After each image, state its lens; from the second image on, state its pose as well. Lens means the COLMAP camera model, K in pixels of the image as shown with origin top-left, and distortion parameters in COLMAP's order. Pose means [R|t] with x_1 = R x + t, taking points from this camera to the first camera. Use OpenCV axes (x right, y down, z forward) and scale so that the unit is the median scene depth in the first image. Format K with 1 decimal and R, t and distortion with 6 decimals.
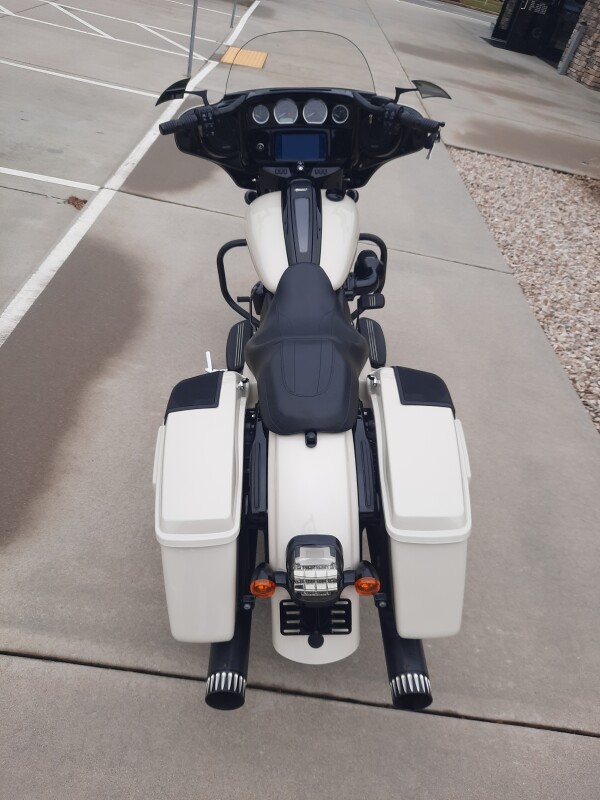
lens RADIAL K [[577.0, 0, 297.0], [0, 577.0, 409.8], [0, 0, 1]] dist [0.008240, -0.005350]
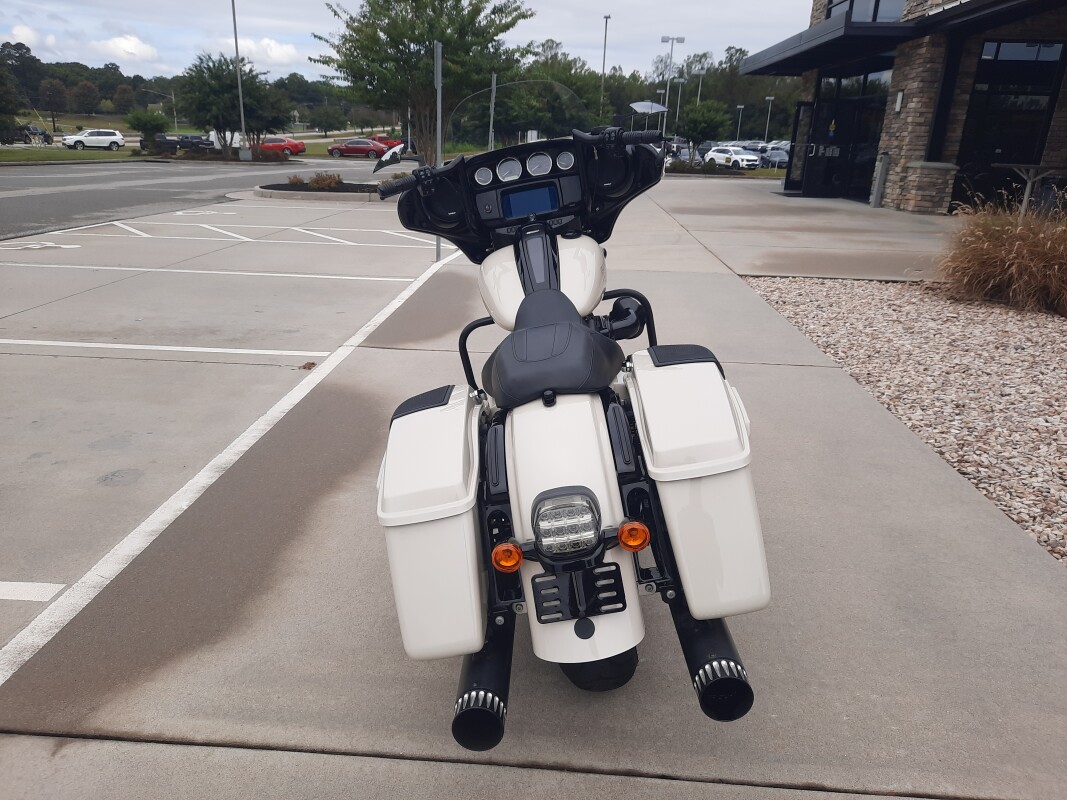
lens RADIAL K [[769.5, 0, 535.9], [0, 769.5, 425.1], [0, 0, 1]] dist [0.008240, -0.005350]
pose [[0.985272, -0.152217, -0.077907, 0.063907], [0.116287, 0.930491, -0.347367, 0.349753], [0.125367, 0.333191, 0.934487, -0.047805]]
